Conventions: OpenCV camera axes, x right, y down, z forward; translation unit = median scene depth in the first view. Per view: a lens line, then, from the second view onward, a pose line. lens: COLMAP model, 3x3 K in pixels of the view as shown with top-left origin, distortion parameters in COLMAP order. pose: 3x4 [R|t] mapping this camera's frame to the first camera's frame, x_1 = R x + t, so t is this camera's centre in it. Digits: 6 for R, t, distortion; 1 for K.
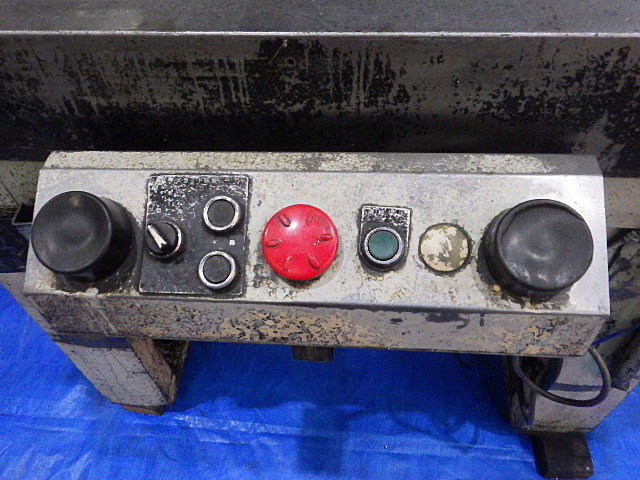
lens RADIAL K [[526.0, 0, 320.0], [0, 526.0, 240.0], [0, 0, 1]] dist [-0.001254, -0.002854]
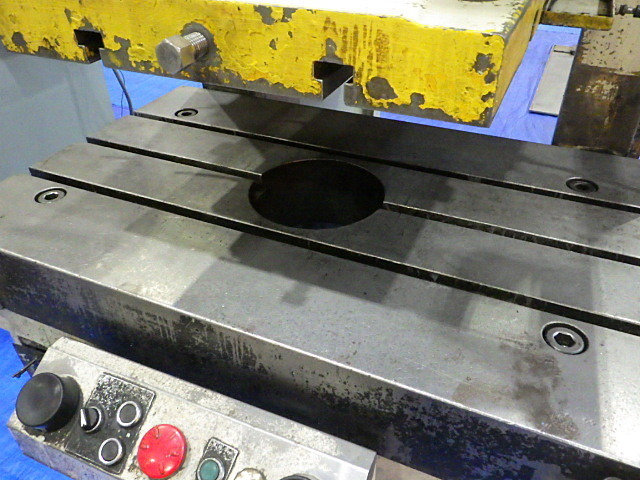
lens RADIAL K [[526.0, 0, 320.0], [0, 526.0, 240.0], [0, 0, 1]] dist [-0.001254, -0.002854]
pose [[0.945390, 0.221318, -0.239283, 0.584490], [-0.271134, 0.941431, -0.200482, -0.365481], [0.180898, 0.254411, 0.950027, -0.469692]]
